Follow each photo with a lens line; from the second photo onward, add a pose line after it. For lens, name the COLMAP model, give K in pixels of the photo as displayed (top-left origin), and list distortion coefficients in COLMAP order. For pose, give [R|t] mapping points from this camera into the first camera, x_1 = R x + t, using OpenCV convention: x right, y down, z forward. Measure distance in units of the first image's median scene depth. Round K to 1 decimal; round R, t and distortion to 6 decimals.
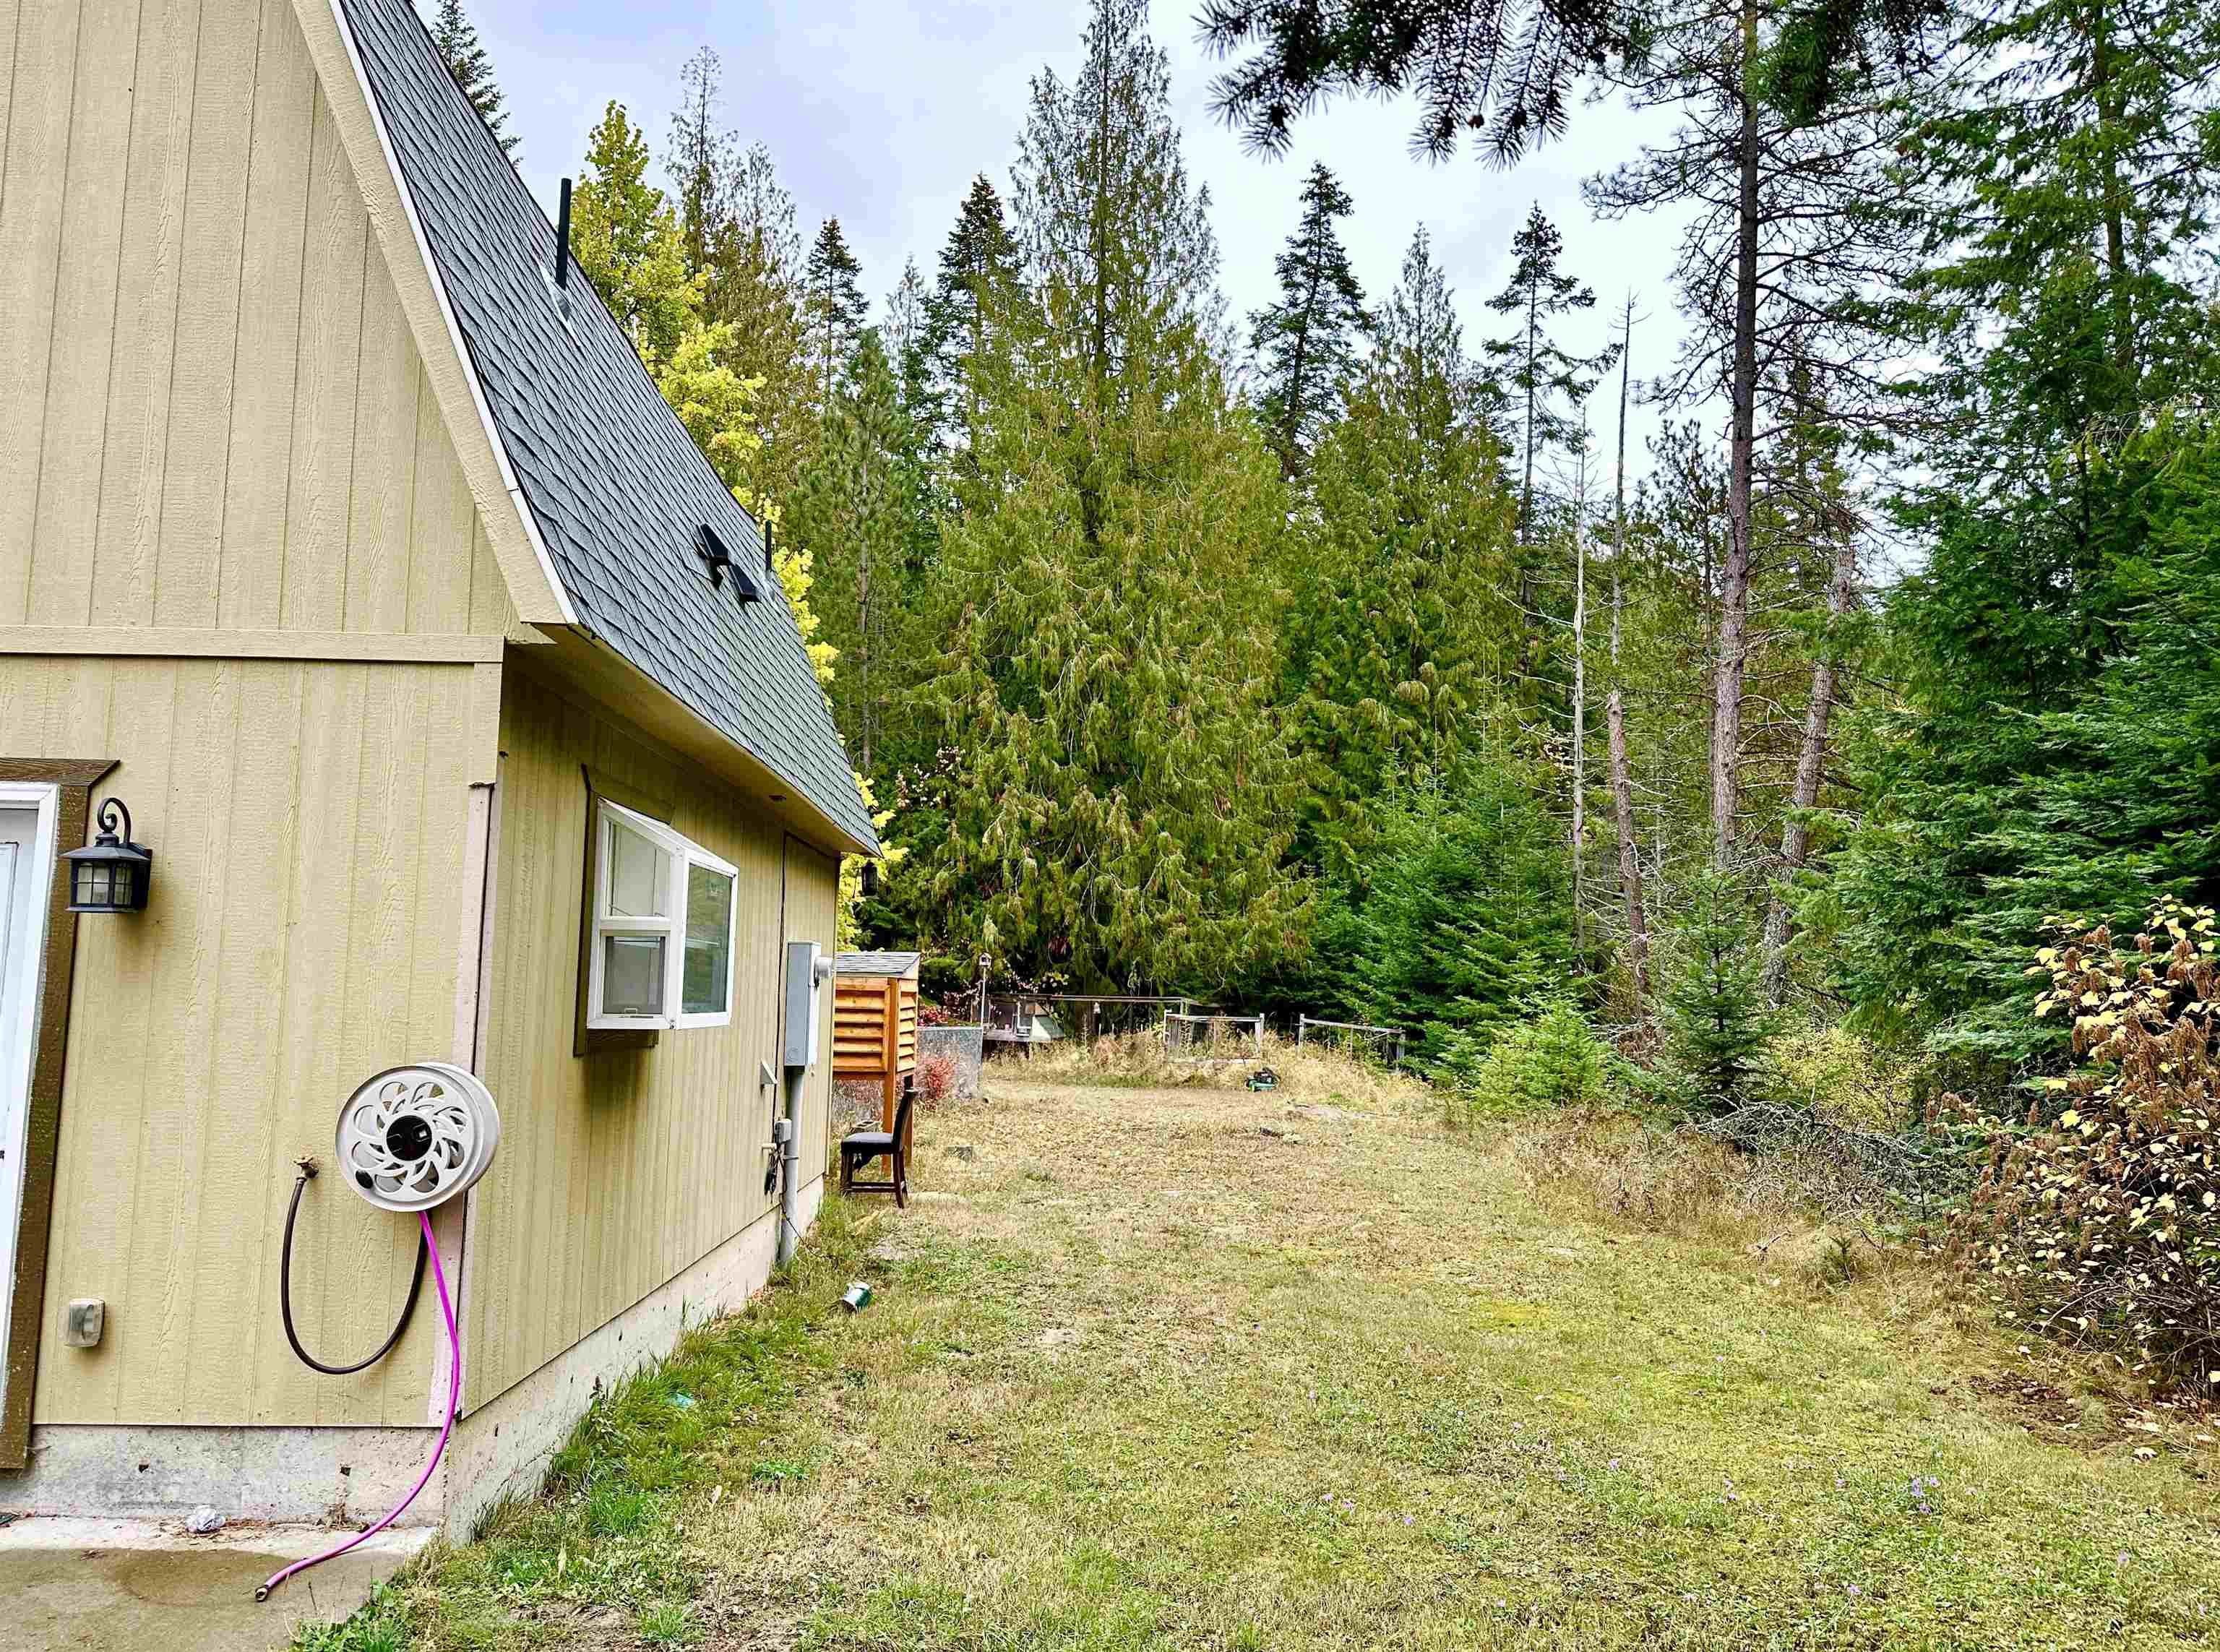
lens RADIAL K [[1686.9, 0, 1115.1], [0, 1686.9, 823.4], [0, 0, 1]] dist [-0.015746, -0.006164]
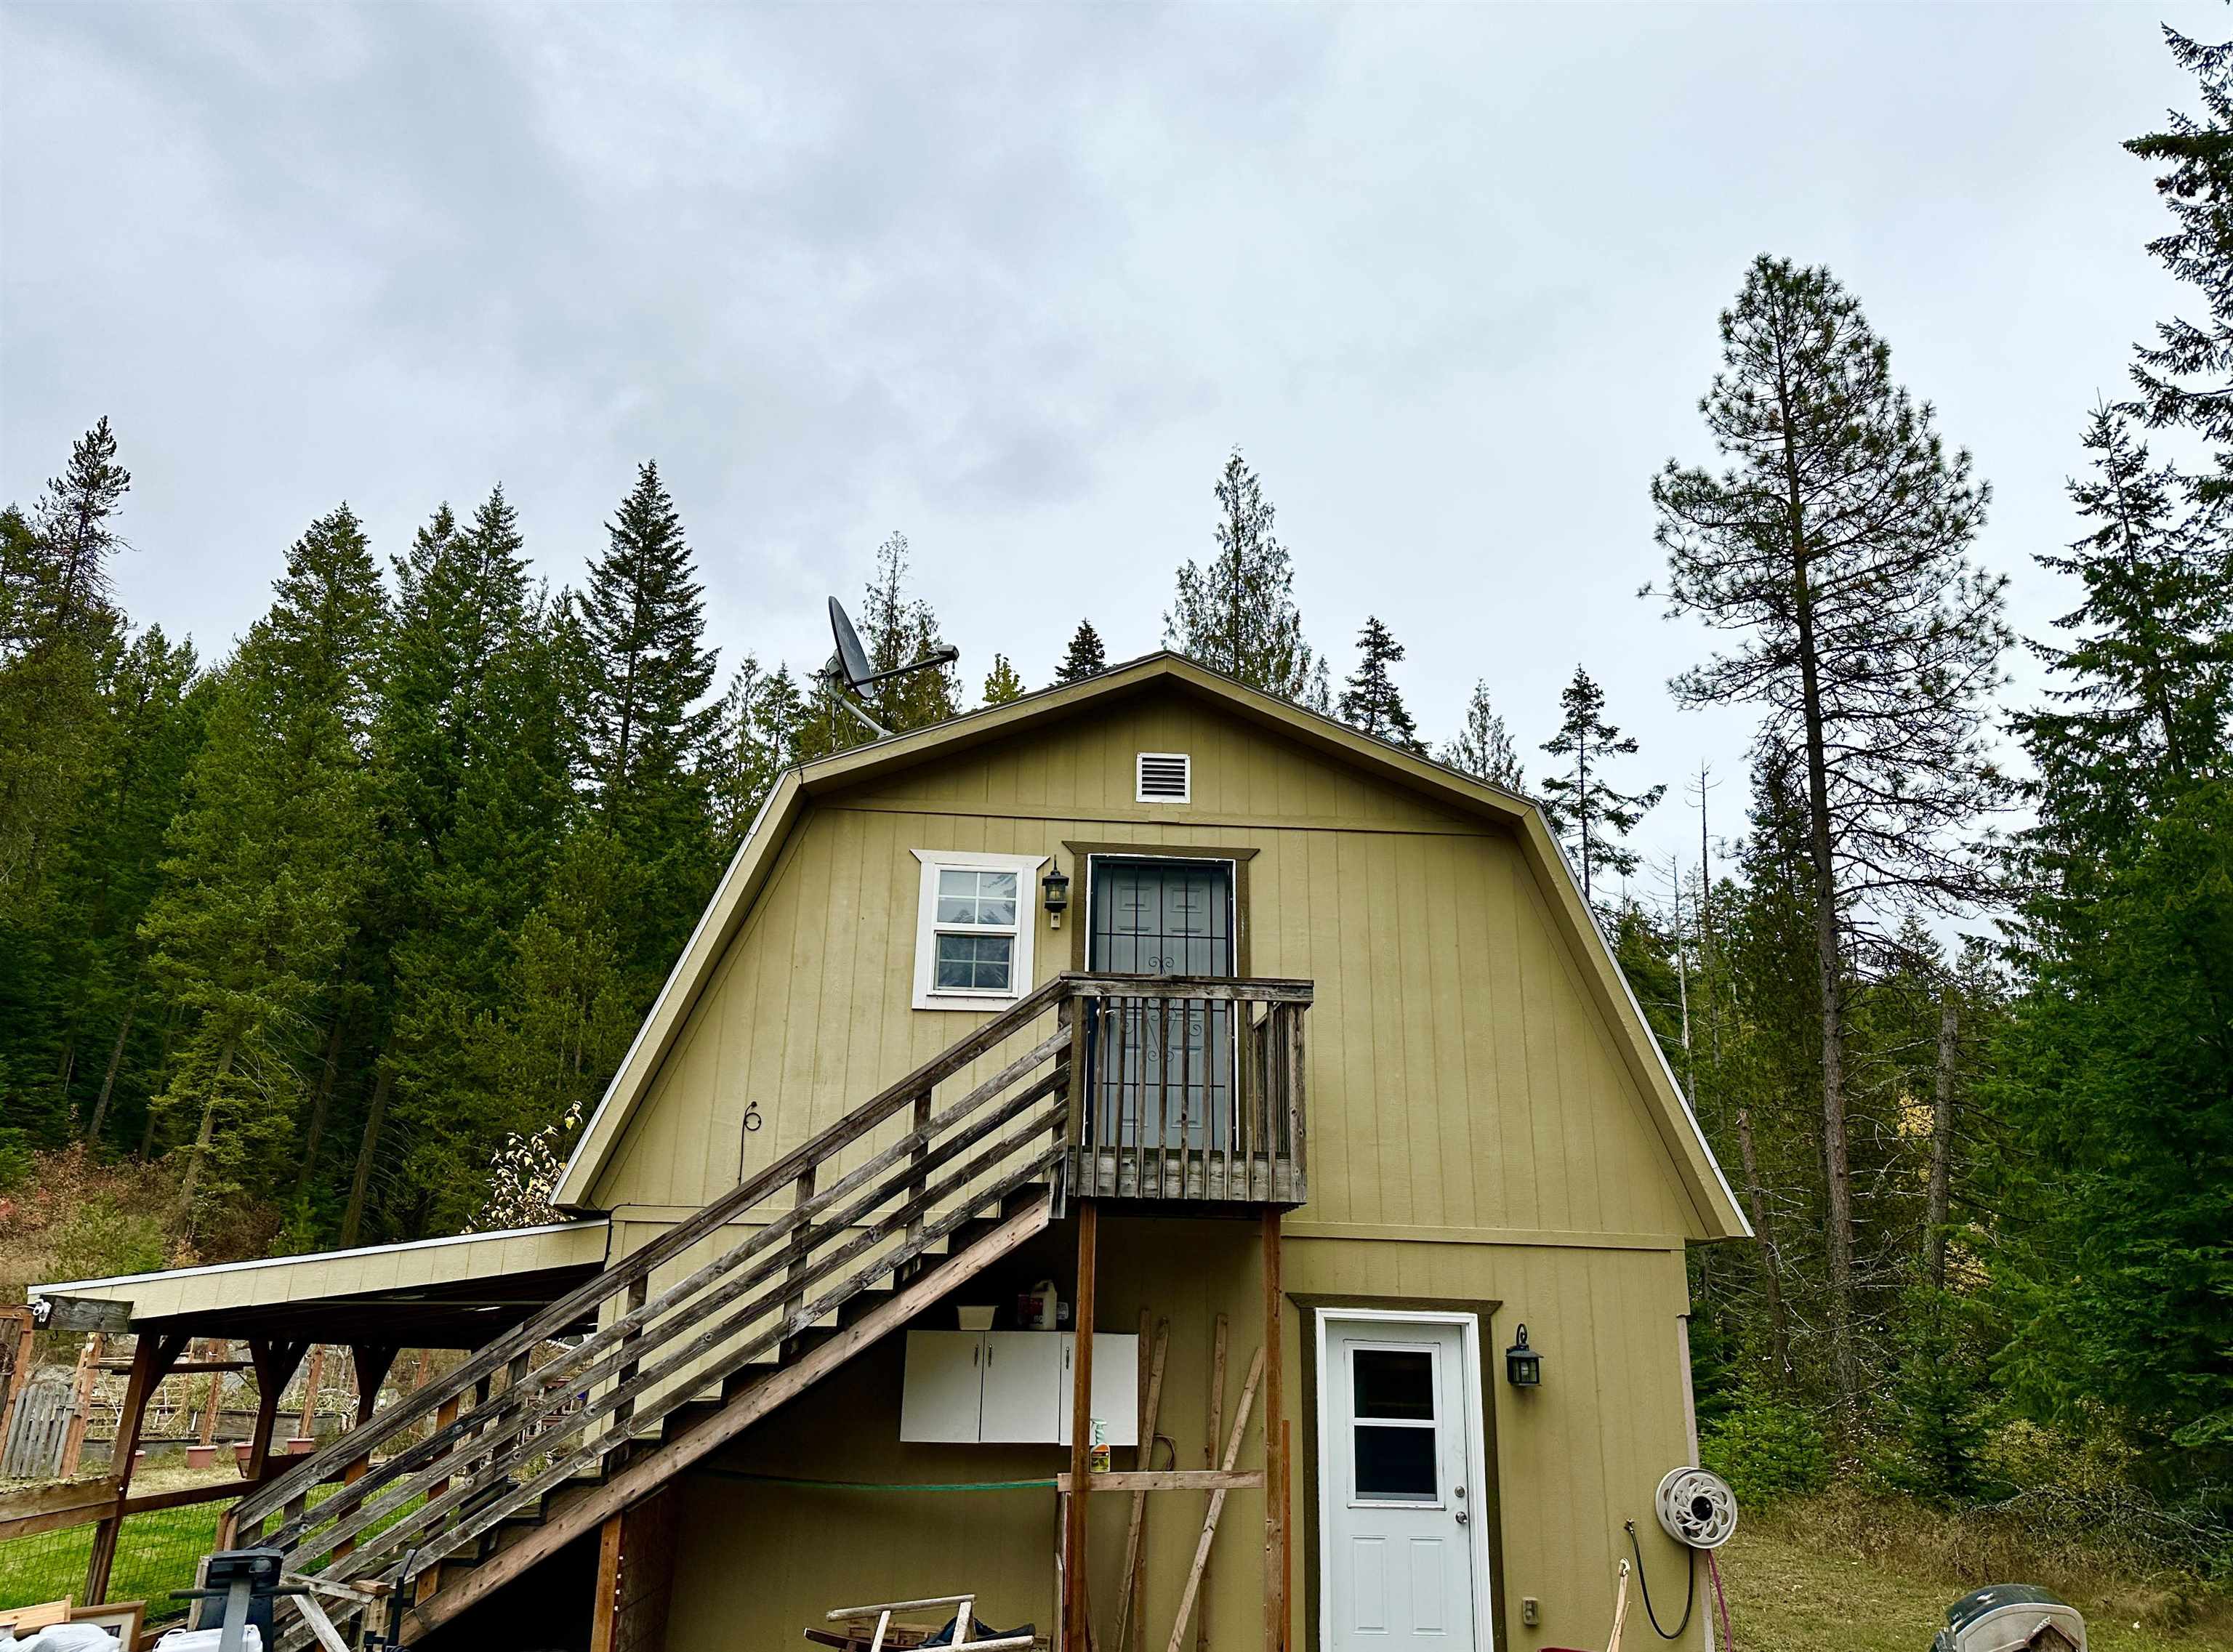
lens RADIAL K [[1586.4, 0, 1113.0], [0, 1586.4, 834.1], [0, 0, 1]] dist [0.008458, -0.003371]
pose [[0.999805, 0.019357, 0.003971, -0.084095], [-0.018117, 0.978193, -0.206905, -0.014101], [-0.007890, 0.206793, 0.978353, -0.073845]]
